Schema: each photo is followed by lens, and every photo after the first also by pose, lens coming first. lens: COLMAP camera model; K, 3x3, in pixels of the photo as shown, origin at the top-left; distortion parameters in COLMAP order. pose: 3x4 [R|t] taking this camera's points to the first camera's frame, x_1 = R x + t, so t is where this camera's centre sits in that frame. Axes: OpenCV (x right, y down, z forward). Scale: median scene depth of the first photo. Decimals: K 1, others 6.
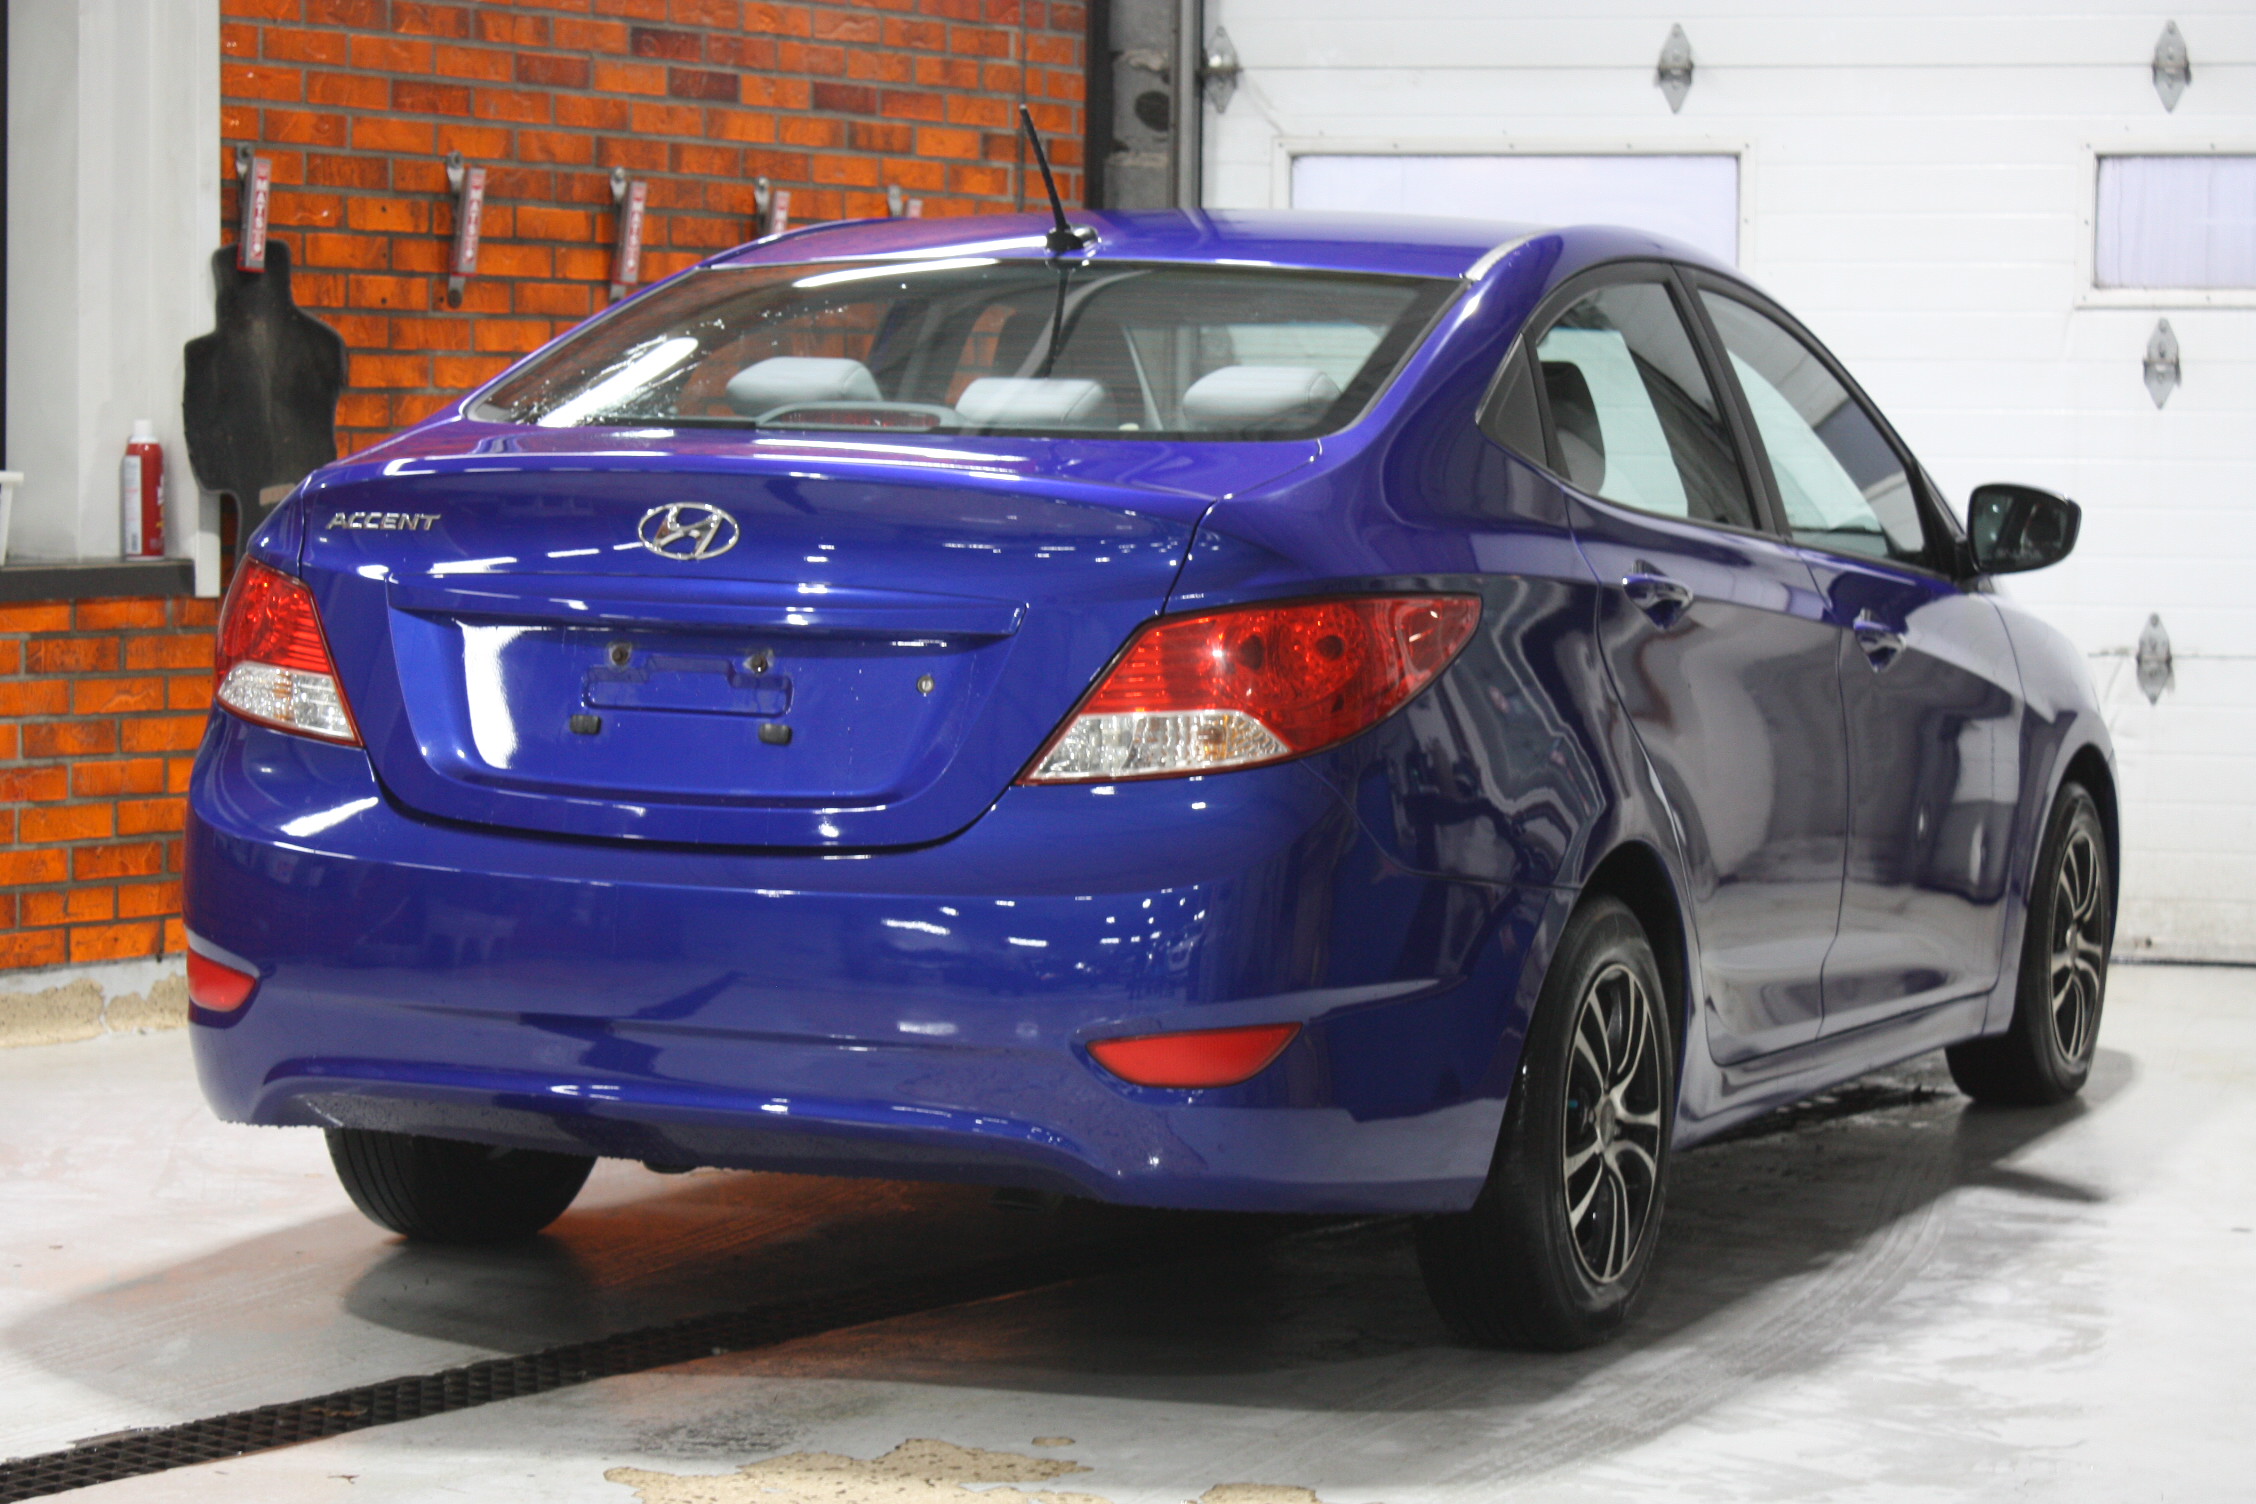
lens RADIAL K [[5149.9, 0, 1127.7], [0, 5149.9, 747.0], [0, 0, 1]] dist [0.026659, 0.000000]
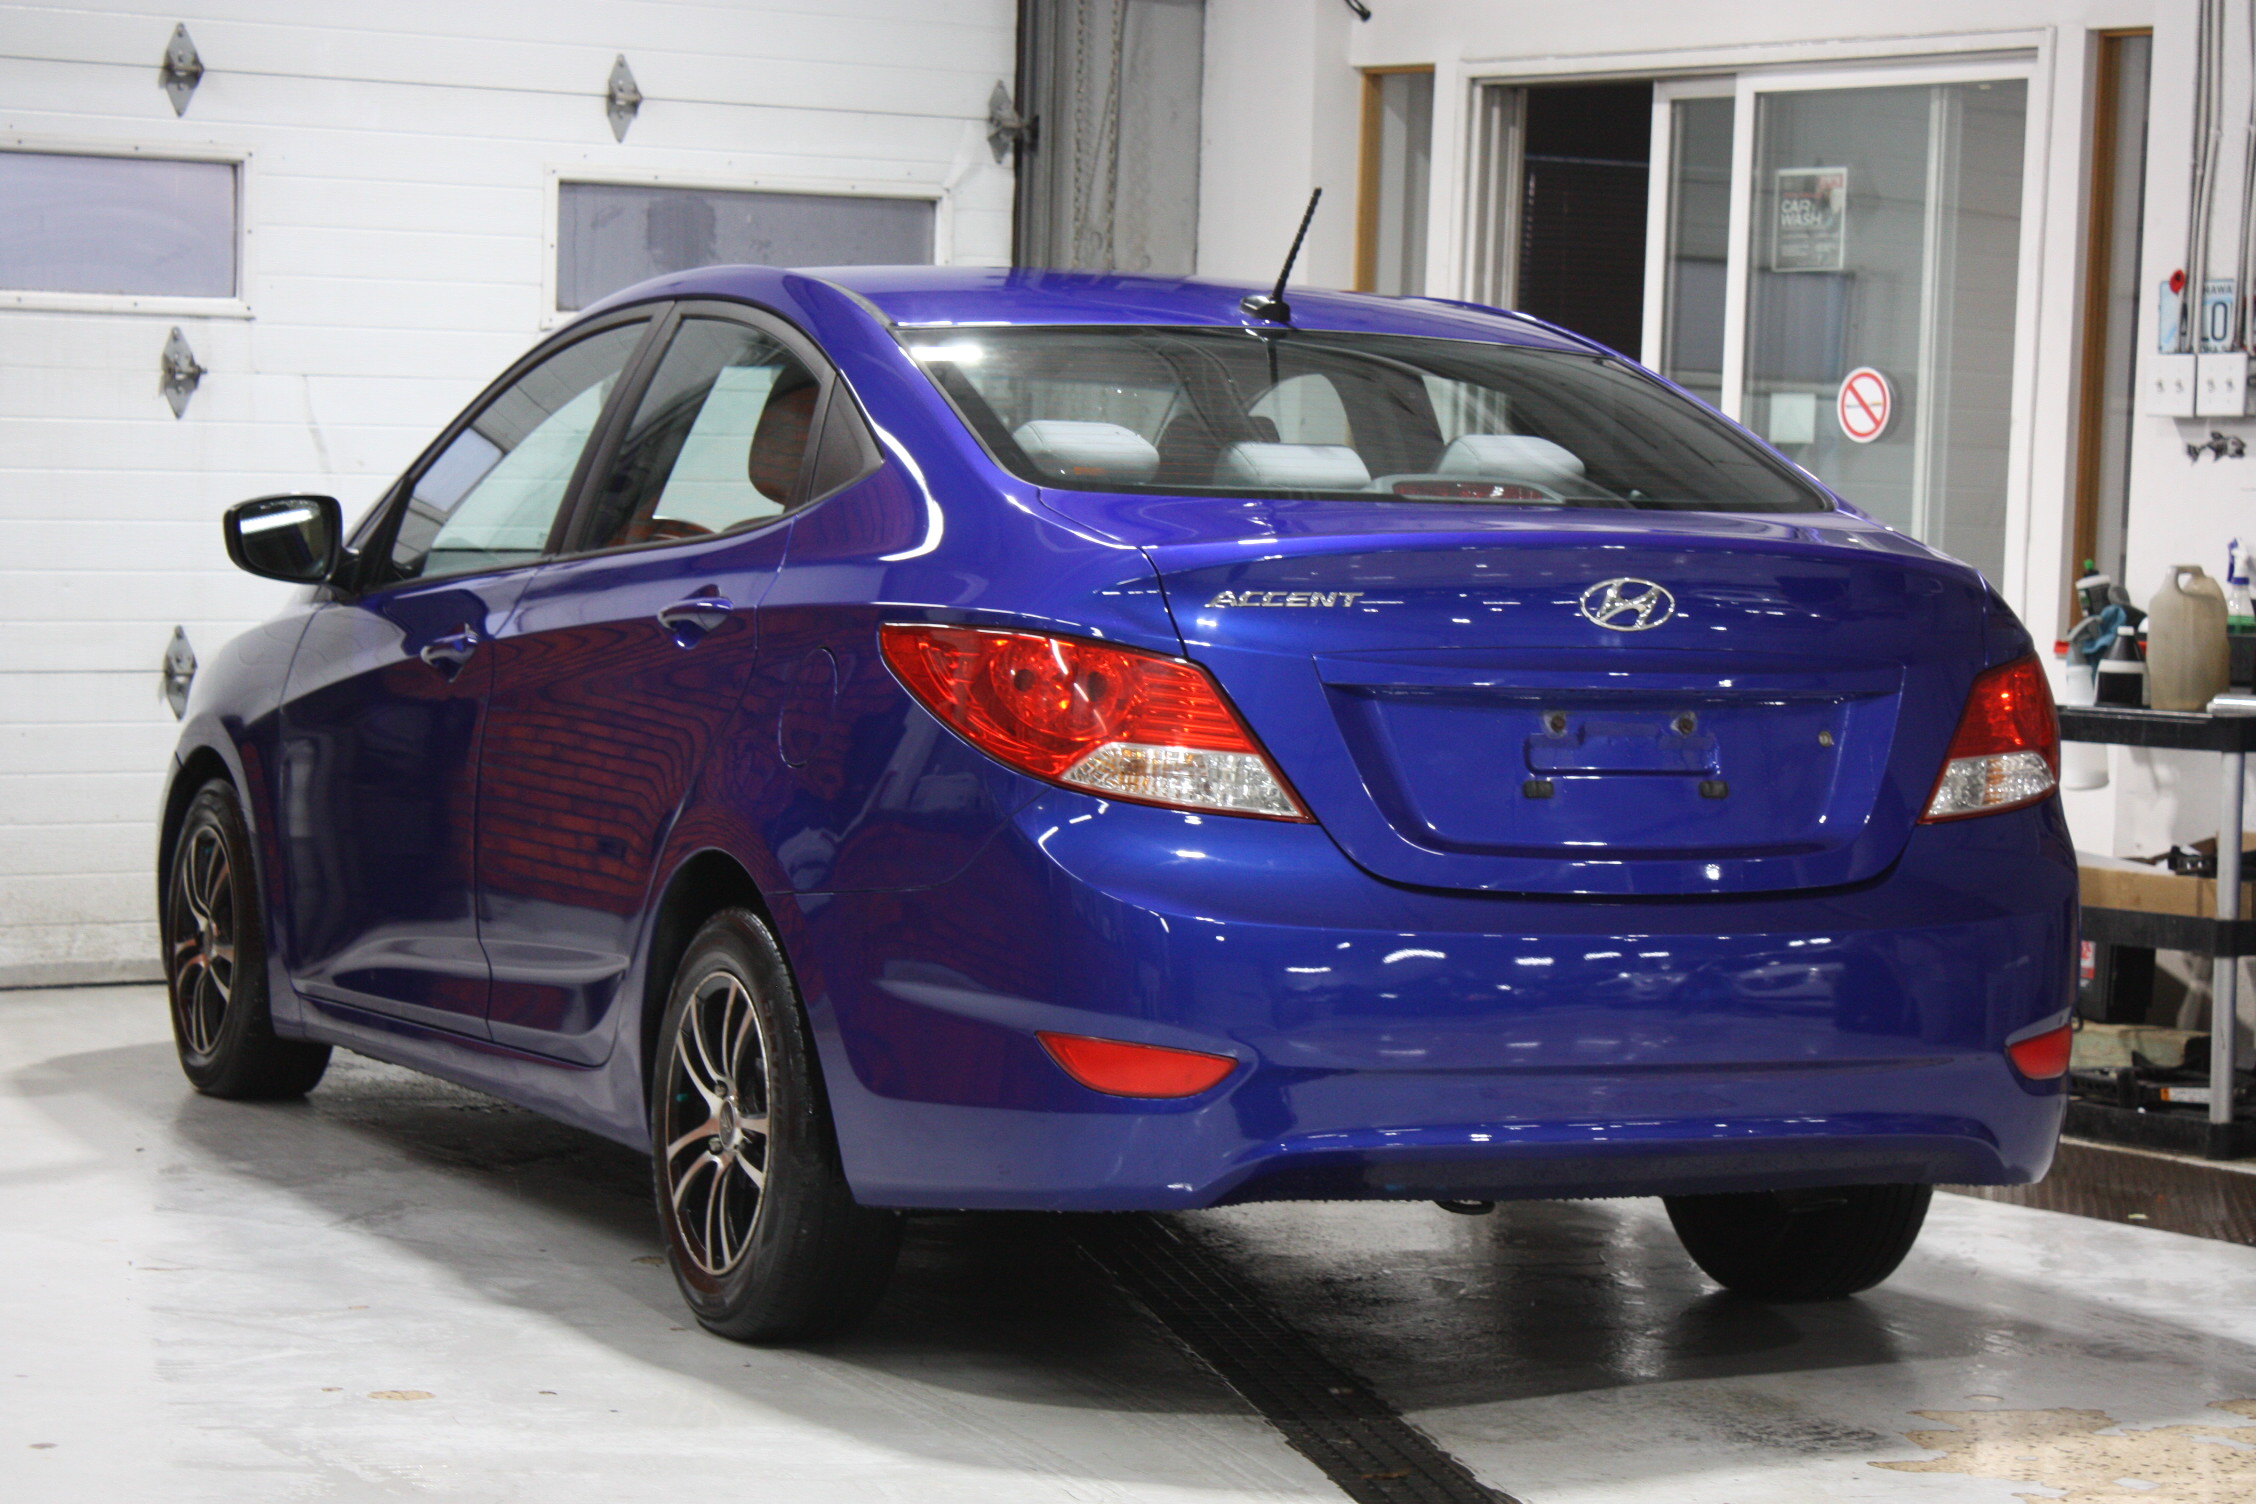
lens RADIAL K [[5953.0, 0, 1128.1], [0, 5953.0, 760.4], [0, 0, 1]] dist [0.118042, 0.000000]
pose [[0.614462, -0.042513, 0.787800, -0.663322], [0.036297, 0.999013, 0.025599, -0.026054], [-0.788111, 0.012865, 0.615399, 0.176772]]
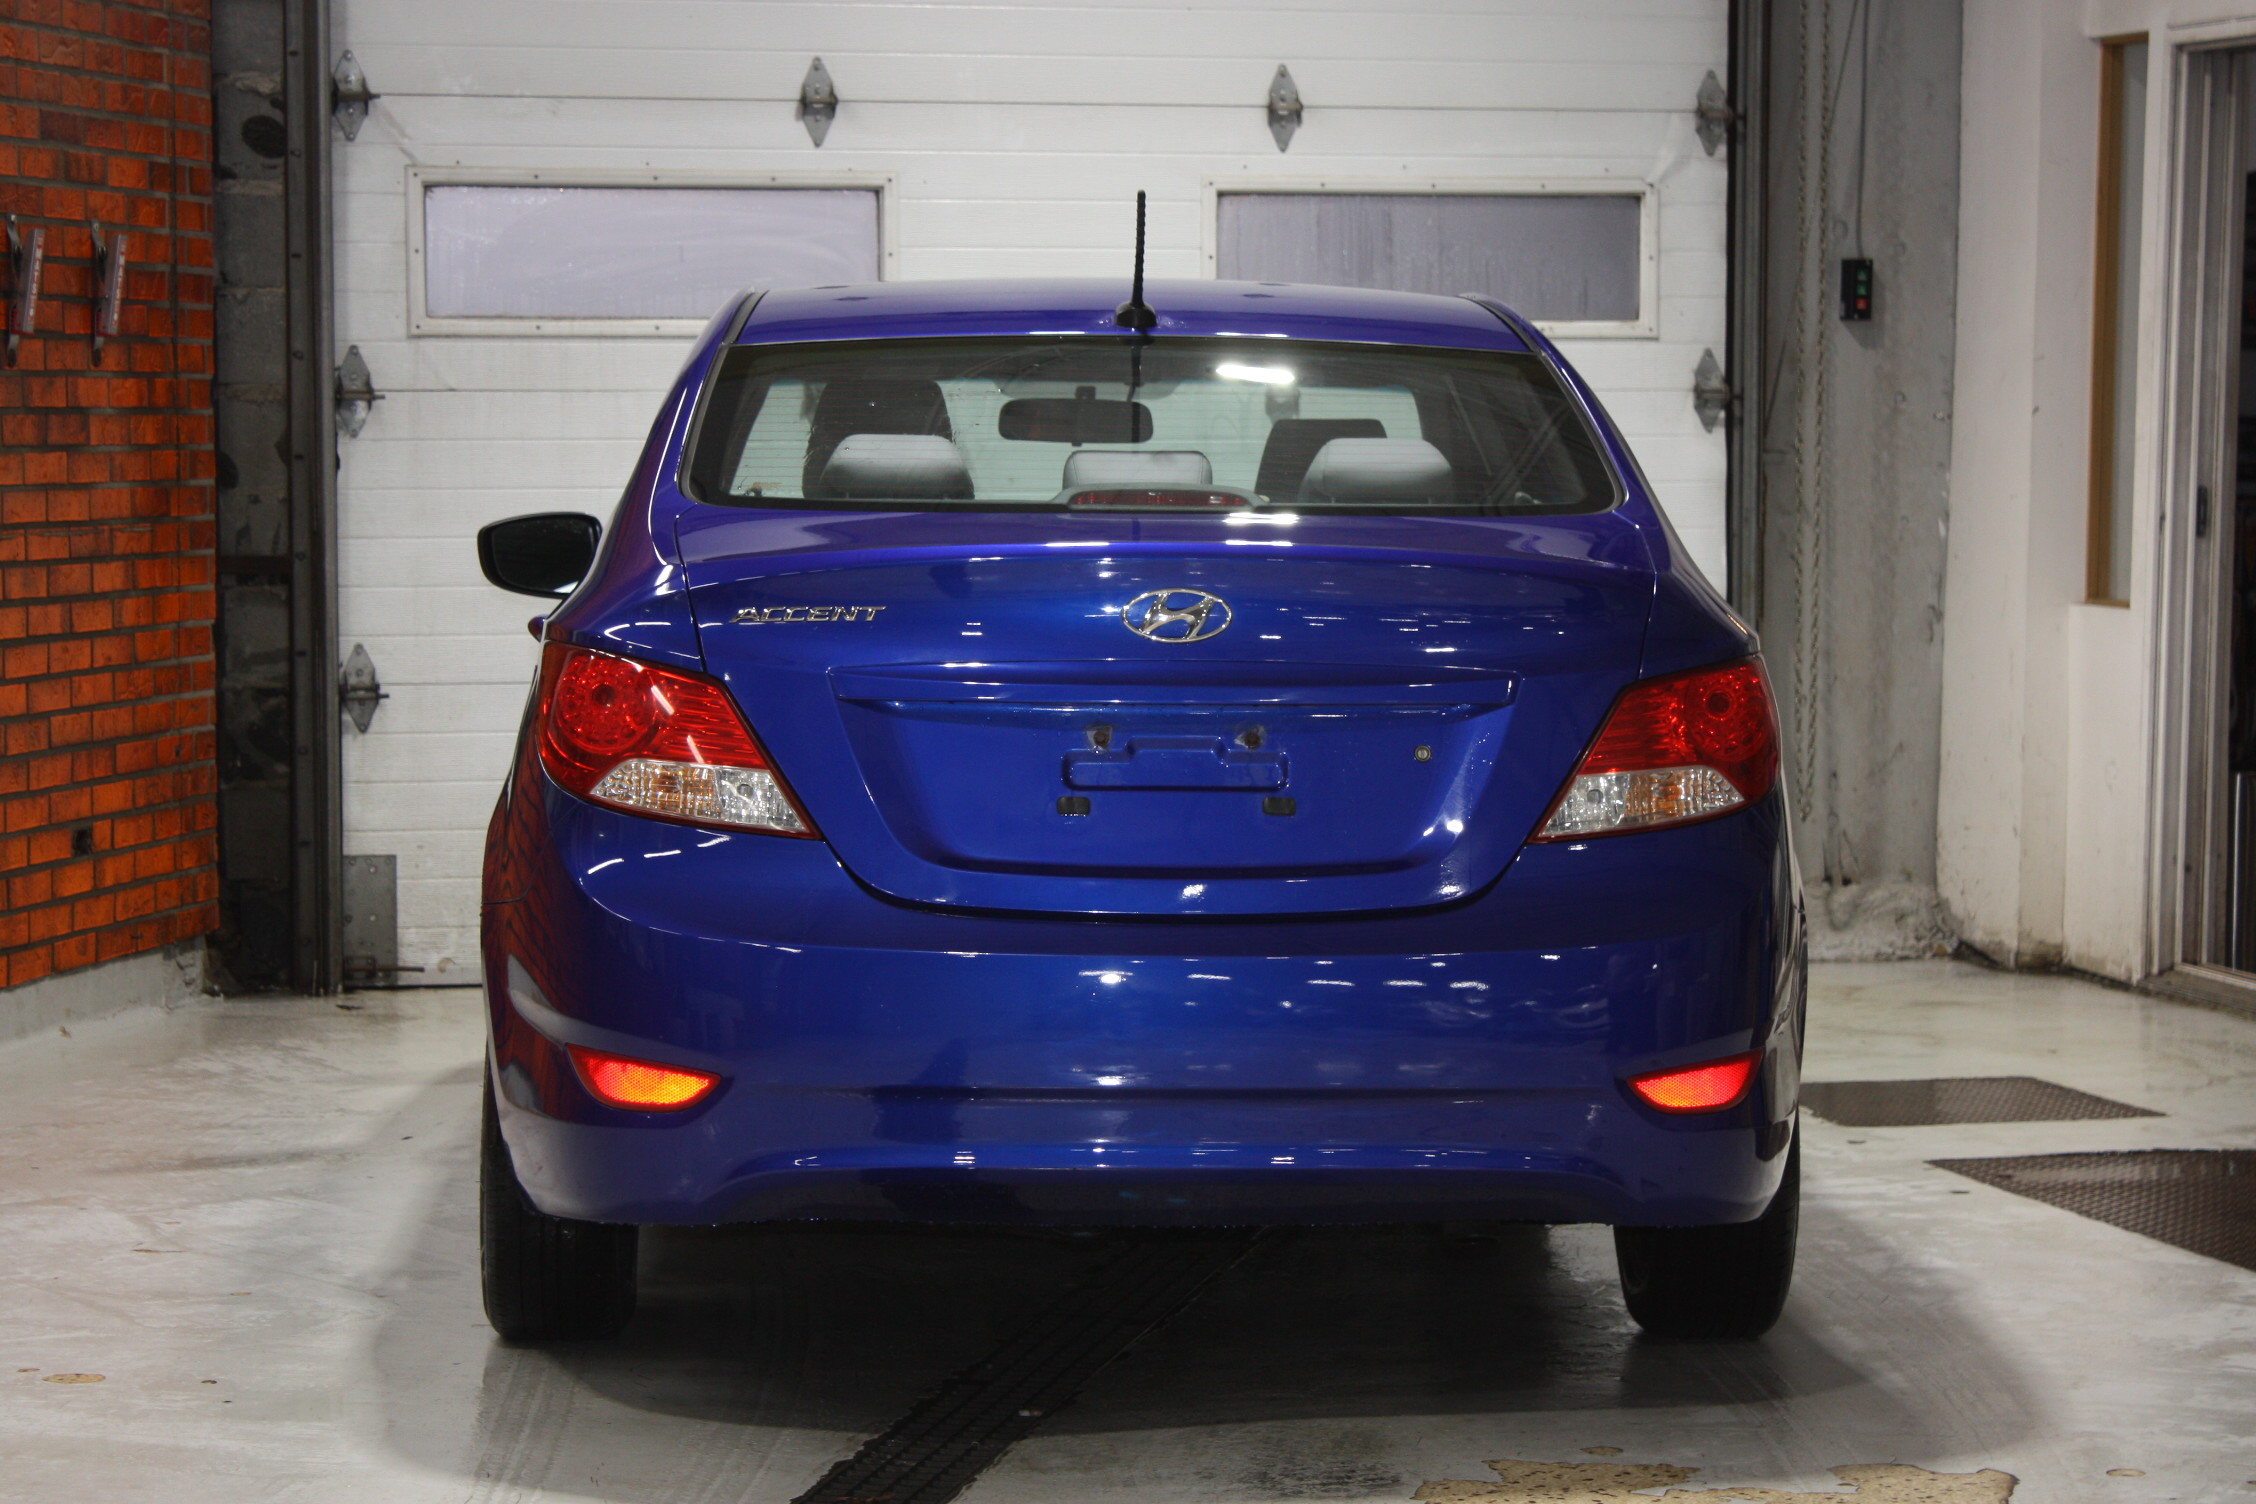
lens RADIAL K [[5953.0, 0, 1130.9], [0, 5953.0, 746.9], [0, 0, 1]] dist [0.118042, 0.000000]
pose [[0.886714, -0.040216, 0.460566, -0.383194], [0.040573, 0.999135, 0.009128, -0.015331], [-0.460535, 0.010593, 0.887578, -0.052087]]
